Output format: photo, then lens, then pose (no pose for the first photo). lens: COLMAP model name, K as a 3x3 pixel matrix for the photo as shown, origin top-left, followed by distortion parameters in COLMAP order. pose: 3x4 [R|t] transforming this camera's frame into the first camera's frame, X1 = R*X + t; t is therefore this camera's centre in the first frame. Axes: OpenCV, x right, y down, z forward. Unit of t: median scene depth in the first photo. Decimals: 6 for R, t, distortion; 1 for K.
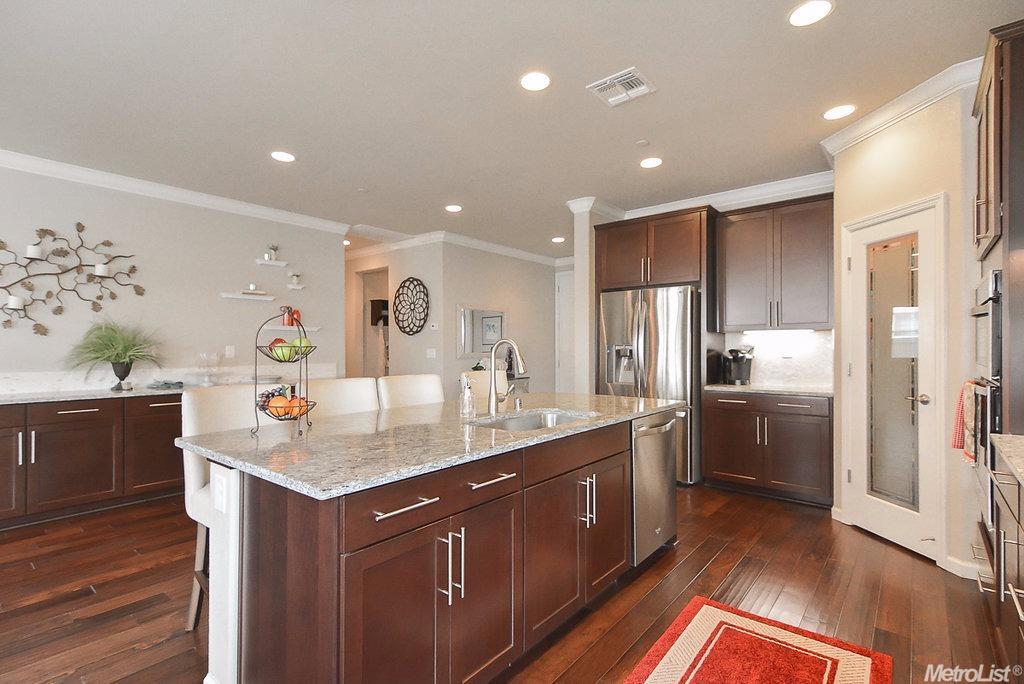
lens RADIAL K [[481.4, 0, 513.9], [0, 481.4, 345.3], [0, 0, 1]] dist [-0.002521, -0.000198]
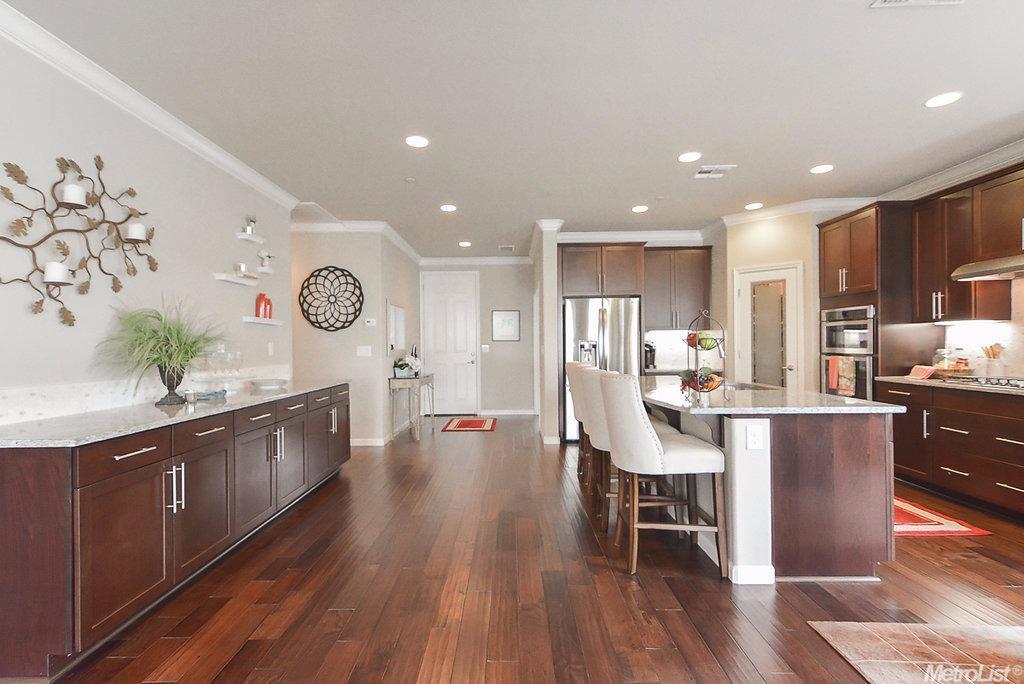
lens RADIAL K [[515.6, 0, 510.8], [0, 515.6, 343.8], [0, 0, 1]] dist [0.027617, -0.000596]
pose [[0.770522, -0.005067, 0.637394, -0.582851], [0.006159, 0.999981, 0.000505, 0.003784], [-0.637384, 0.003537, 0.770538, 0.052052]]
